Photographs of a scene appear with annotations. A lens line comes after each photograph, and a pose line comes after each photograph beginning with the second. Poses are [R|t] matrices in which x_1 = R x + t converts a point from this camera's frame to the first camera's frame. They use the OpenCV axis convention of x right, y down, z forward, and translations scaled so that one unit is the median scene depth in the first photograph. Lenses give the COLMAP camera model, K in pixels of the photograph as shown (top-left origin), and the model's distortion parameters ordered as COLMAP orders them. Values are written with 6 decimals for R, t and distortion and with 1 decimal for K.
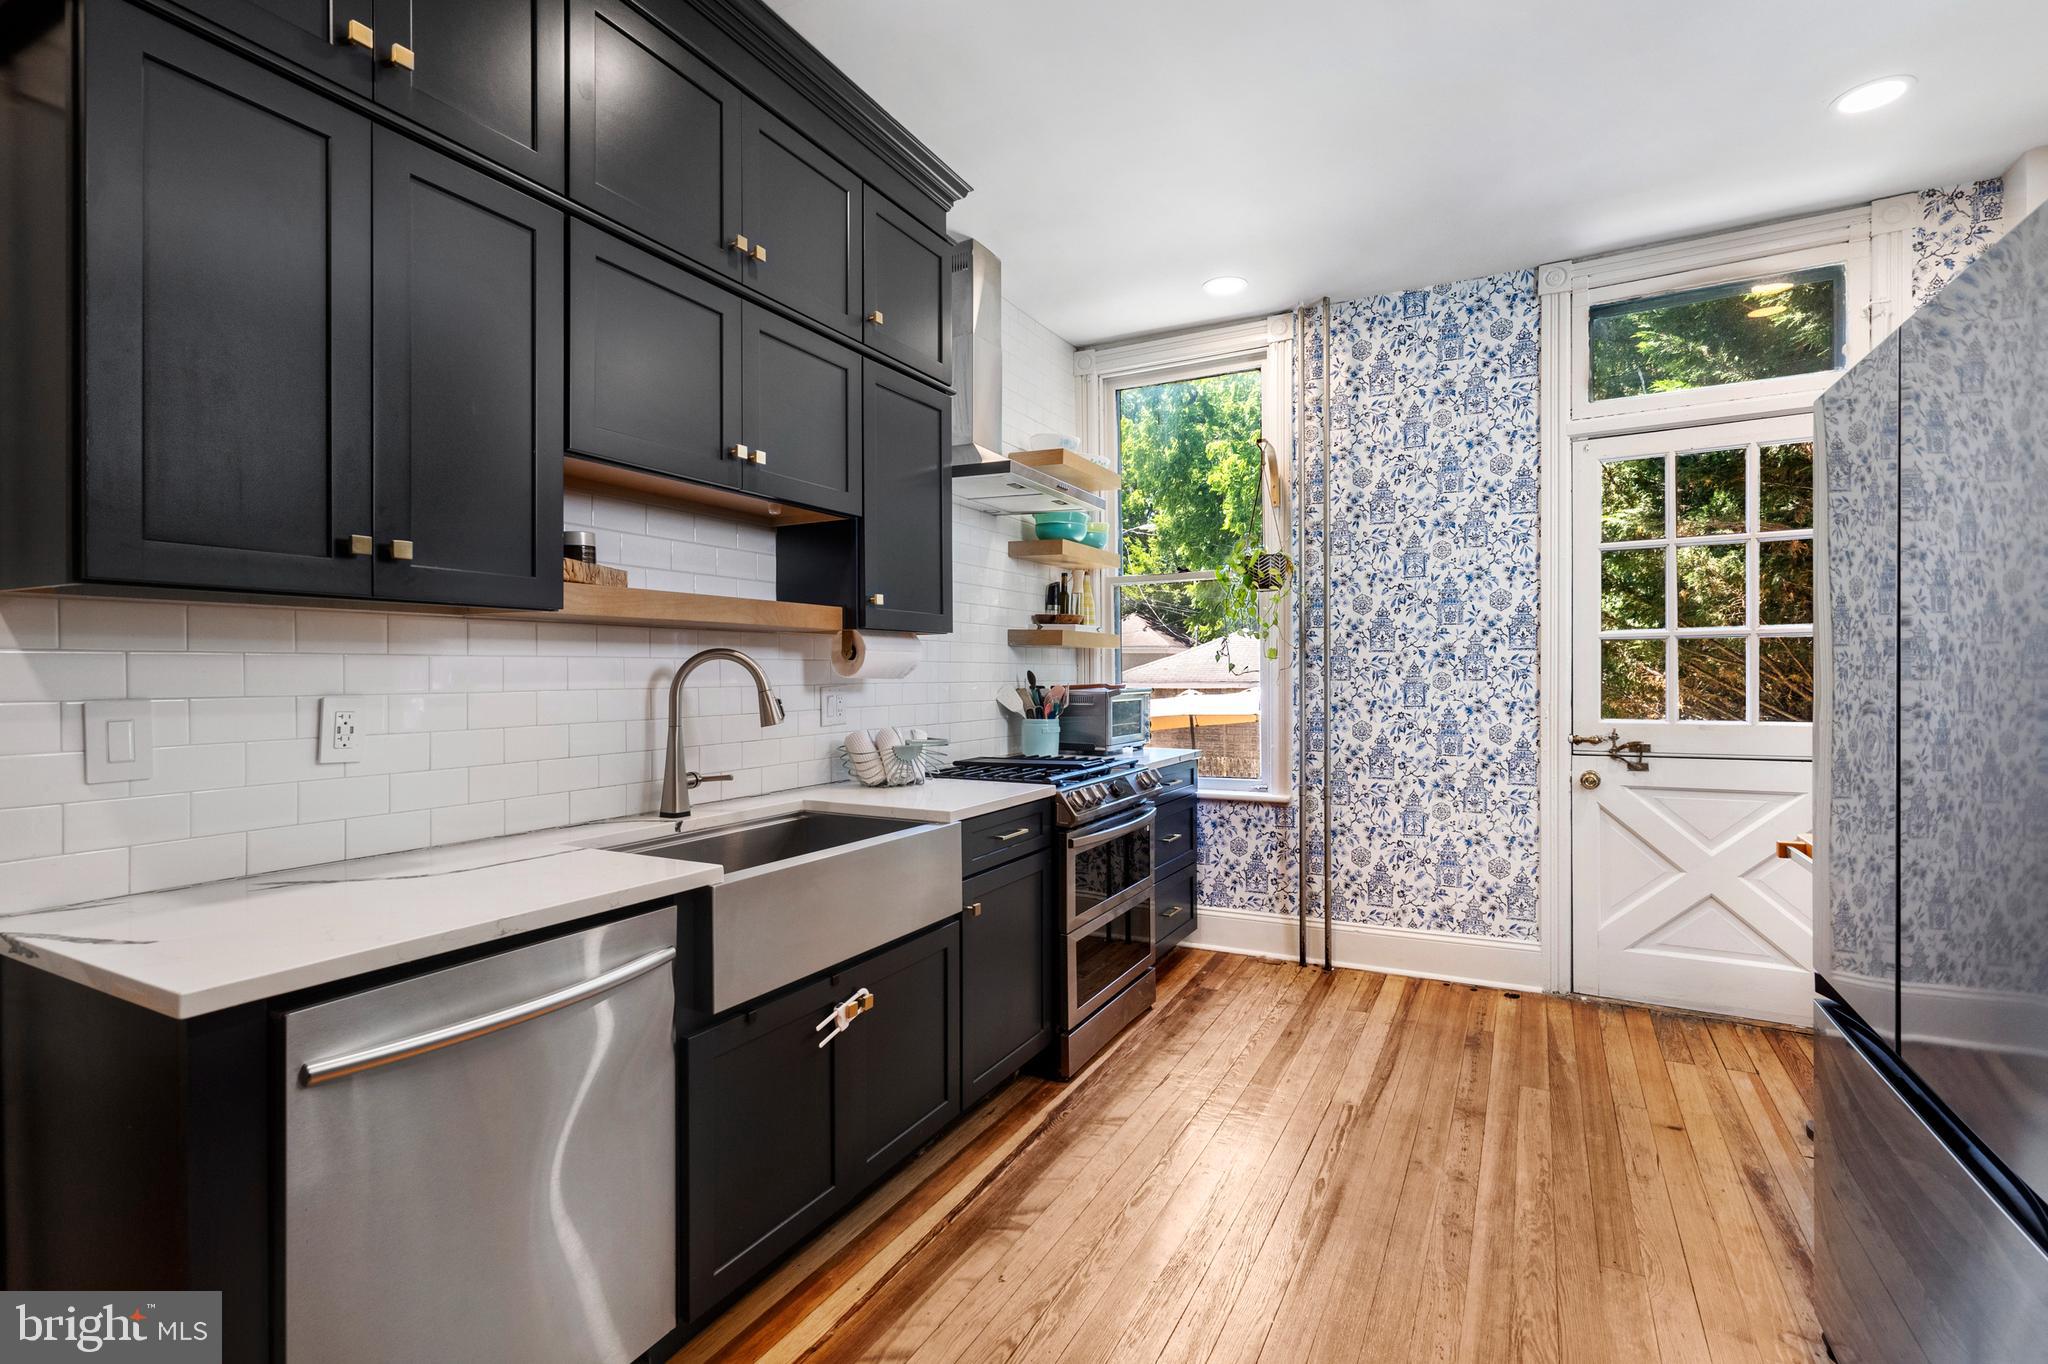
lens RADIAL K [[981.3, 0, 984.8], [0, 981.3, 677.9], [0, 0, 1]] dist [-0.003019, 0.002475]
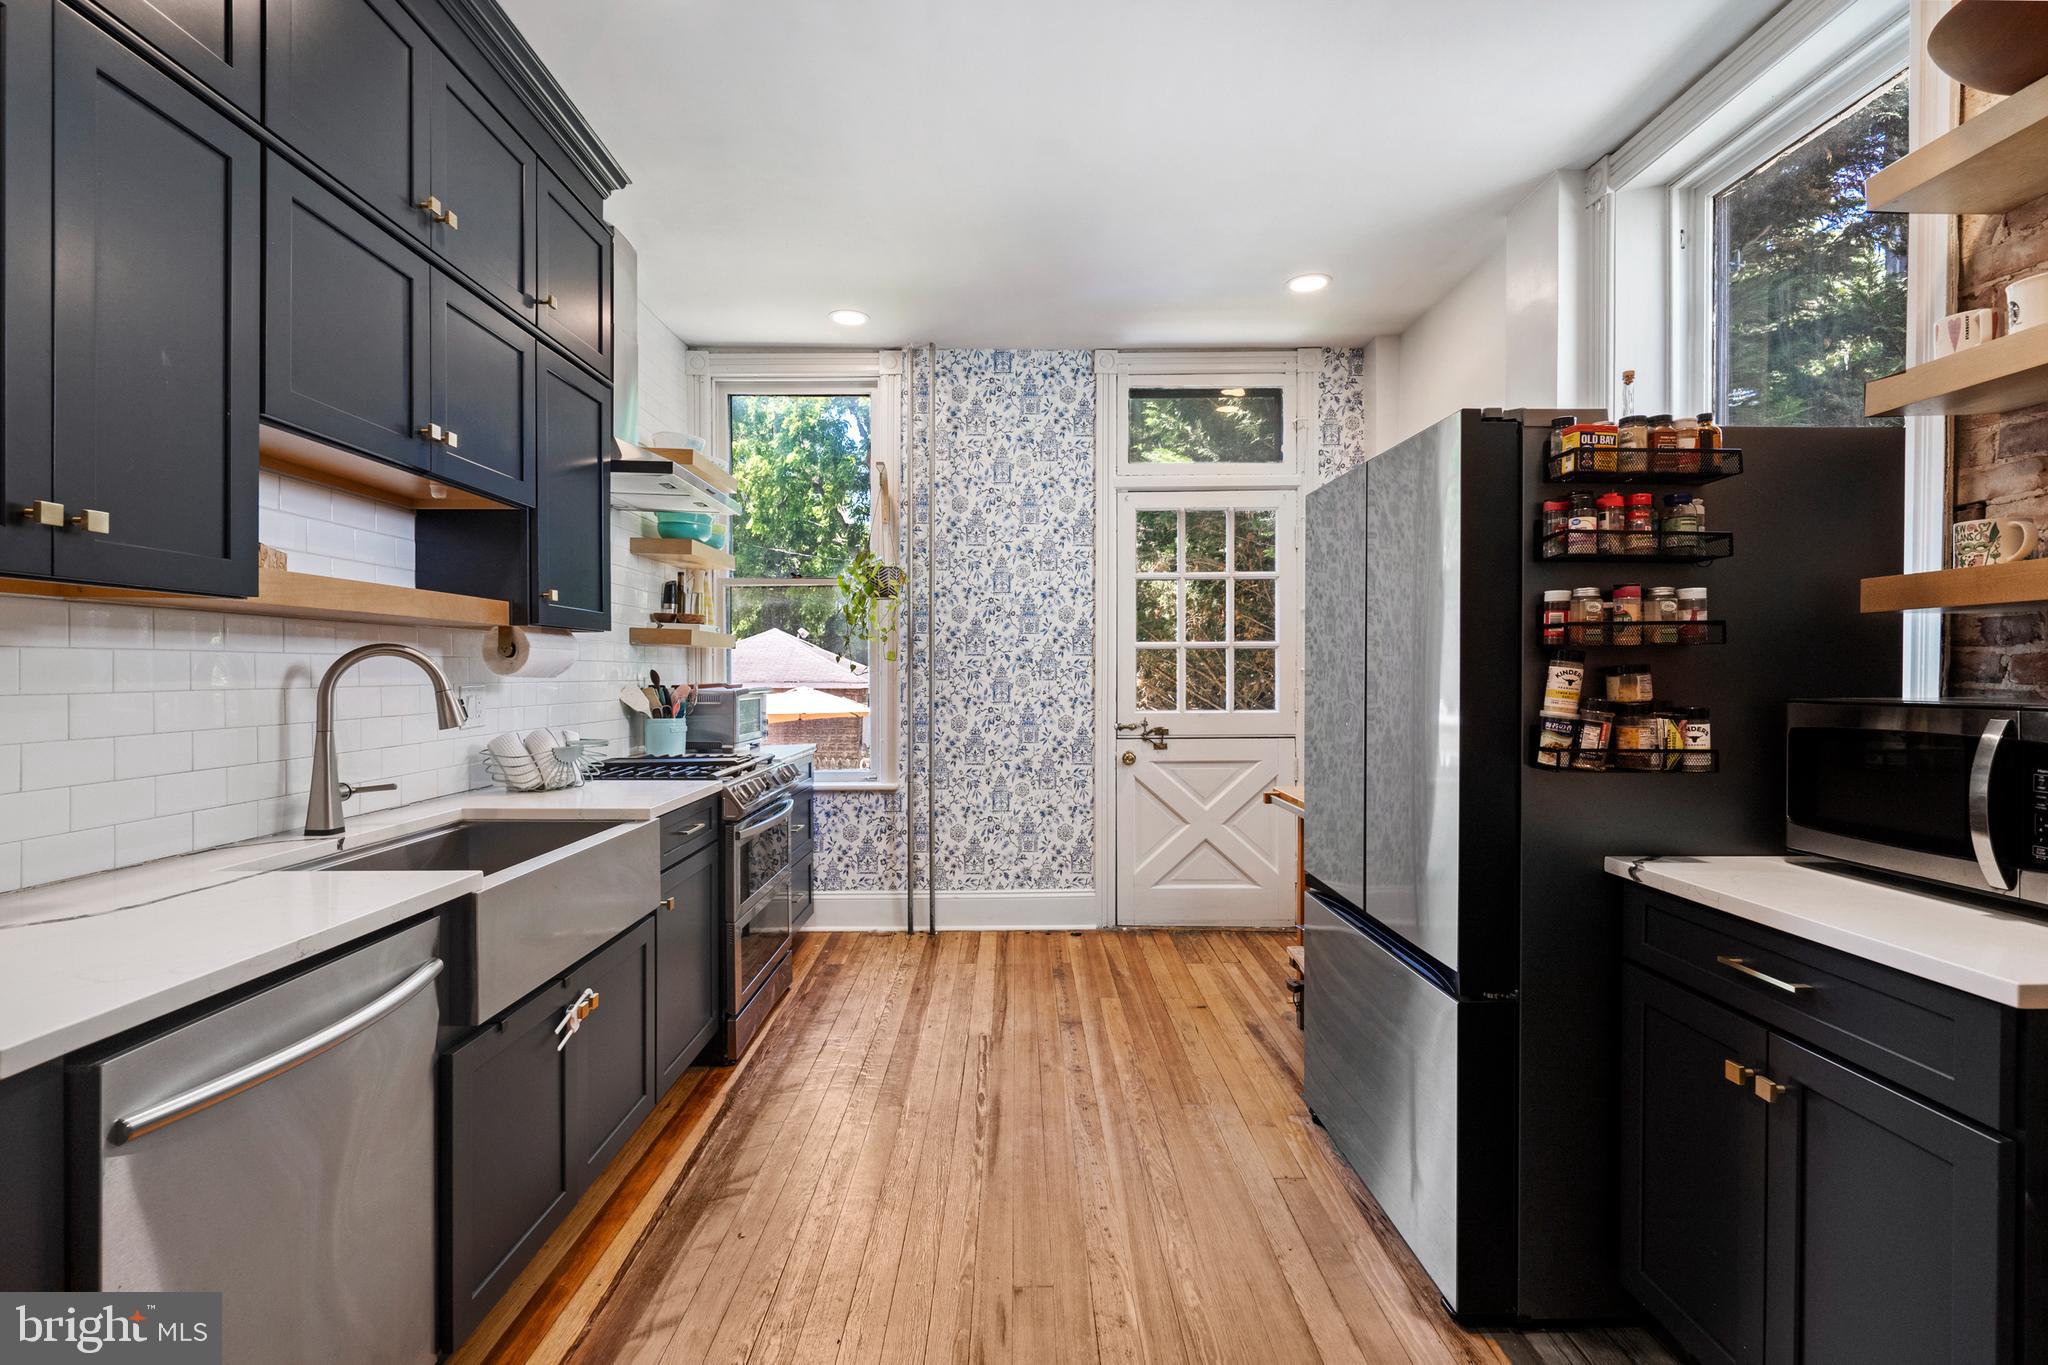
lens RADIAL K [[981.3, 0, 1029.1], [0, 981.3, 679.7], [0, 0, 1]] dist [-0.003019, 0.002475]
pose [[0.867764, 0.000998, 0.496975, -0.153313], [-0.001961, 0.999997, 0.001416, 0.000400], [-0.496972, -0.002204, 0.867763, -0.056207]]
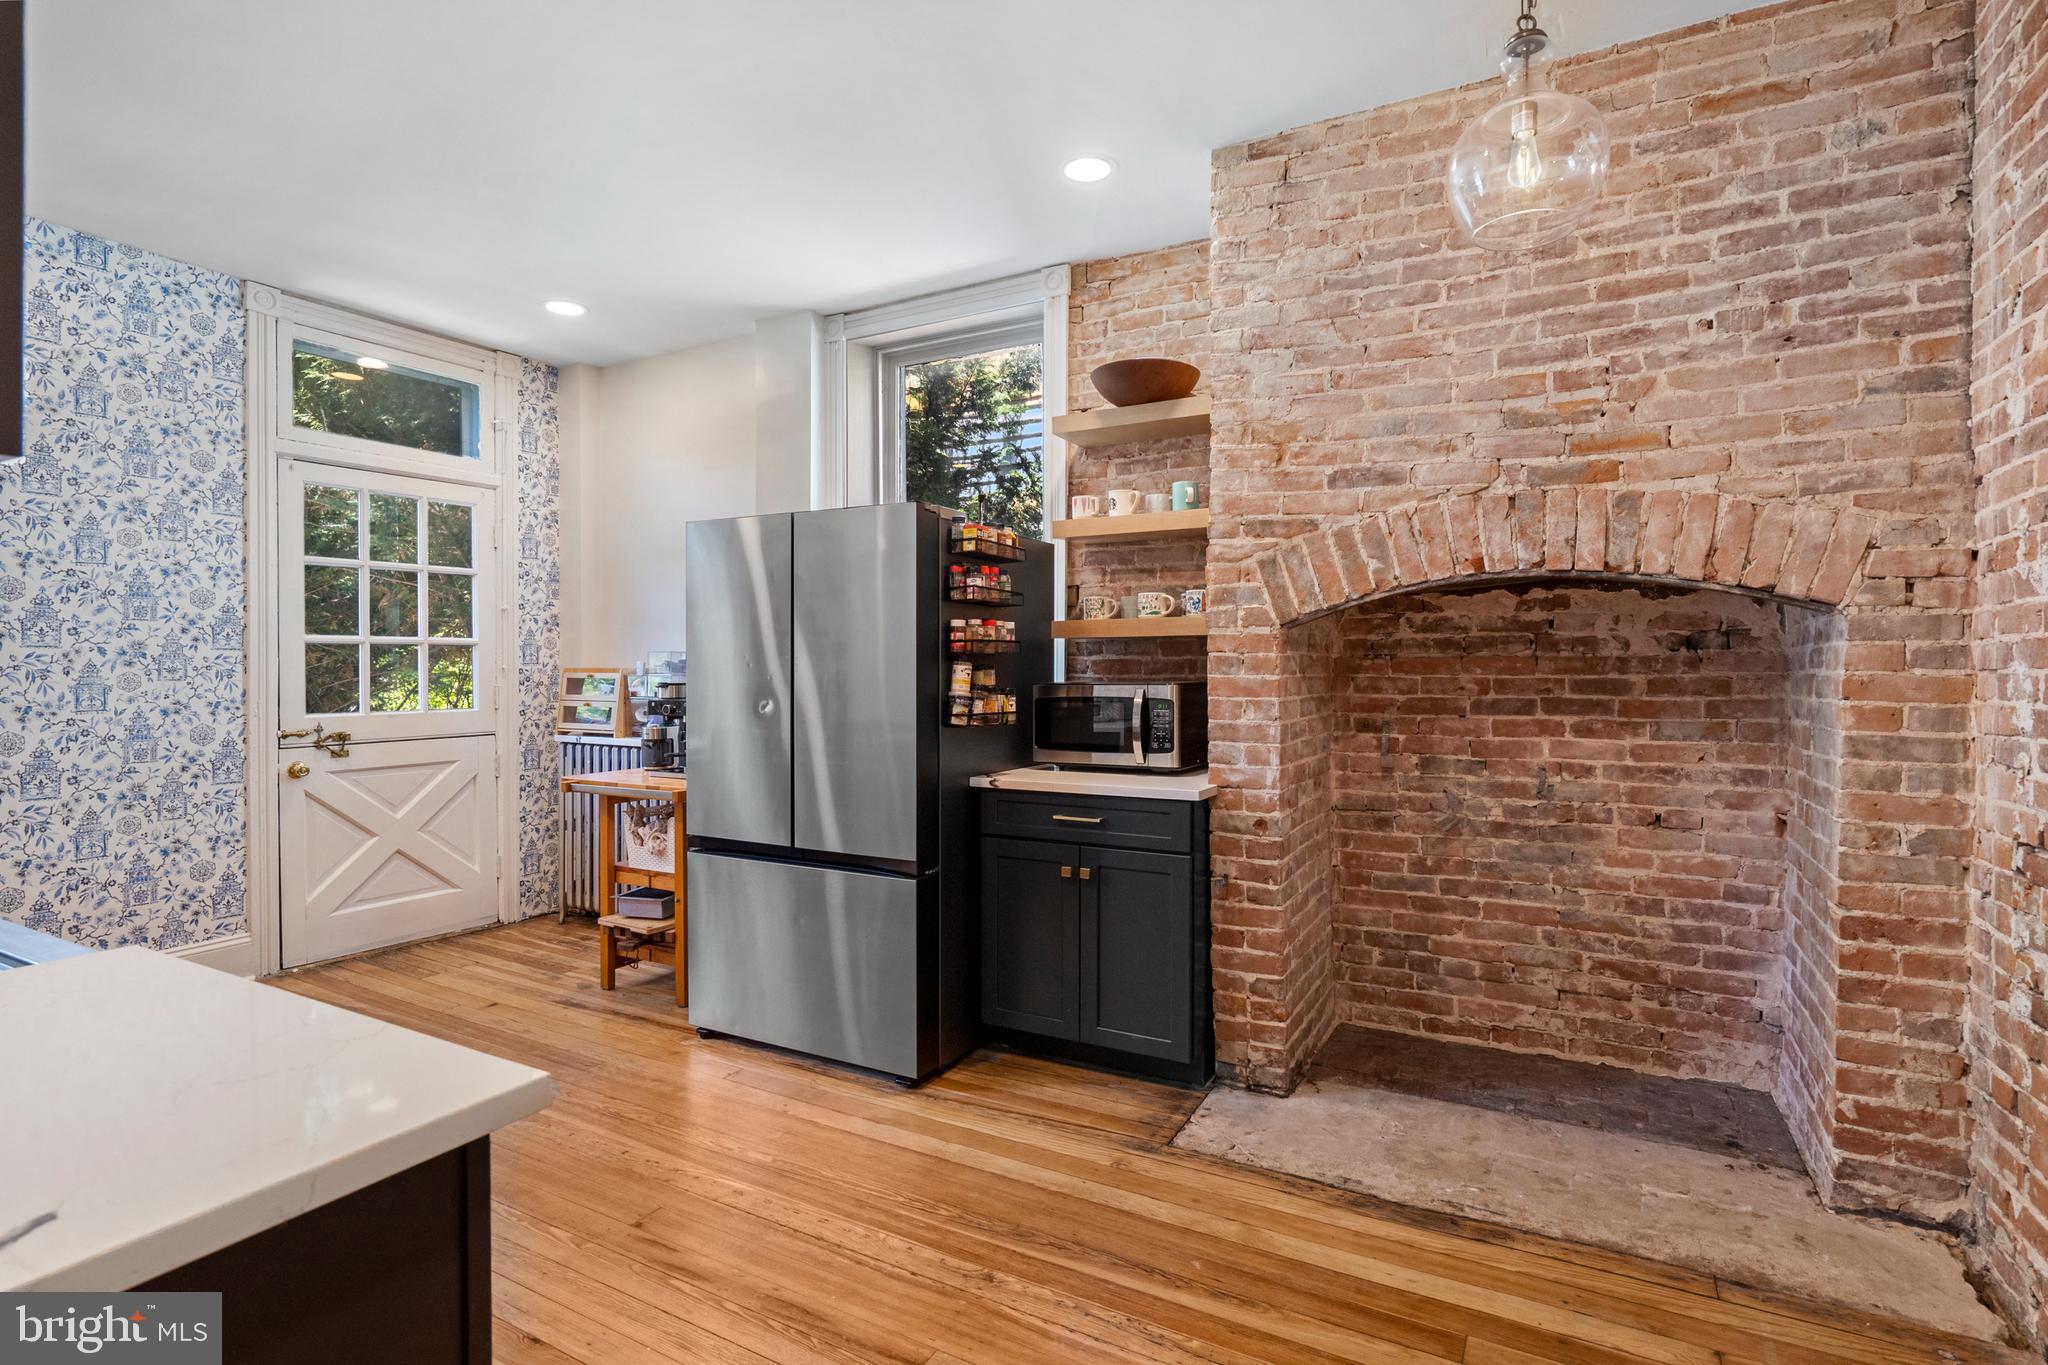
lens RADIAL K [[981.3, 0, 1010.8], [0, 981.3, 674.8], [0, 0, 1]] dist [-0.003019, 0.002475]
pose [[0.015517, -0.000989, 0.999879, -0.536336], [0.006289, 0.999980, 0.000892, 0.001520], [-0.999860, 0.006275, 0.015523, 0.208277]]
